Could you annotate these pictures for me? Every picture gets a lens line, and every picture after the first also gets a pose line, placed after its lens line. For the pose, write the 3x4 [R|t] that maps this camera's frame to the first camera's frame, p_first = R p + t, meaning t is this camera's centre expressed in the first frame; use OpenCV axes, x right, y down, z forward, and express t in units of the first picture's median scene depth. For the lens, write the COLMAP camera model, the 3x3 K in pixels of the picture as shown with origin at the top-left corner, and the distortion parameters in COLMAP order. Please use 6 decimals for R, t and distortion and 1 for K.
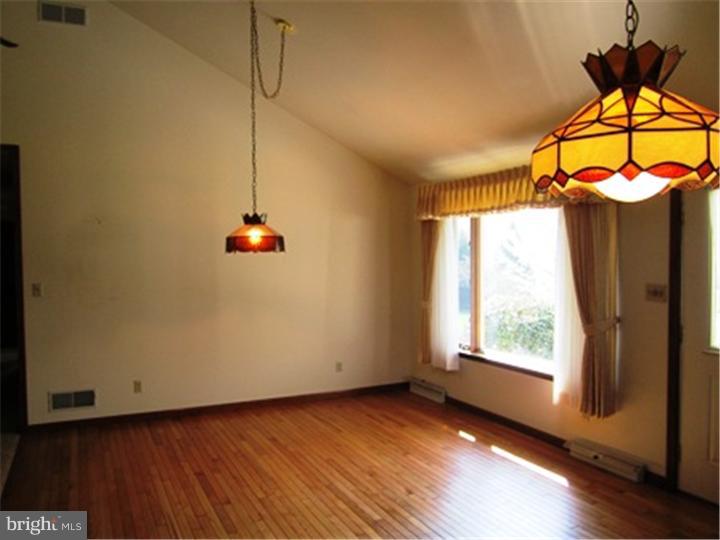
lens RADIAL K [[620.8, 0, 356.0], [0, 620.8, 275.0], [0, 0, 1]] dist [0.013953, 0.012908]
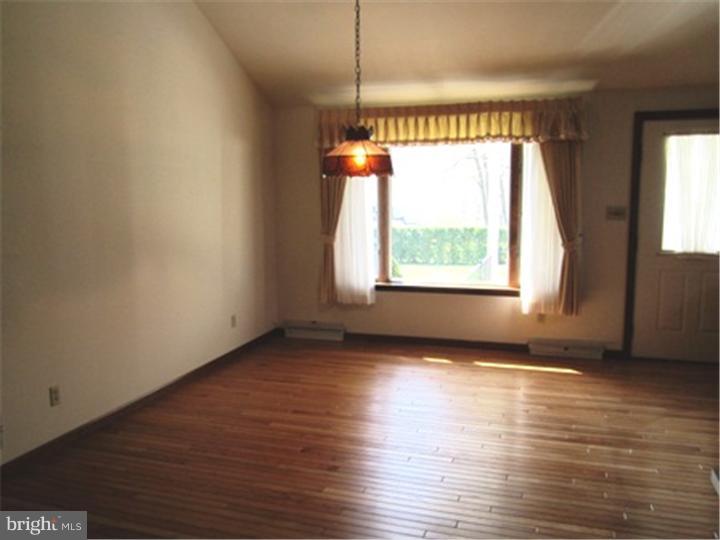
lens RADIAL K [[620.8, 0, 356.6], [0, 620.8, 269.6], [0, 0, 1]] dist [0.013953, 0.012908]
pose [[0.669789, -0.090332, 0.737036, -0.652870], [0.028496, 0.994969, 0.096048, 0.004129], [-0.742004, -0.043329, 0.668993, 0.403501]]
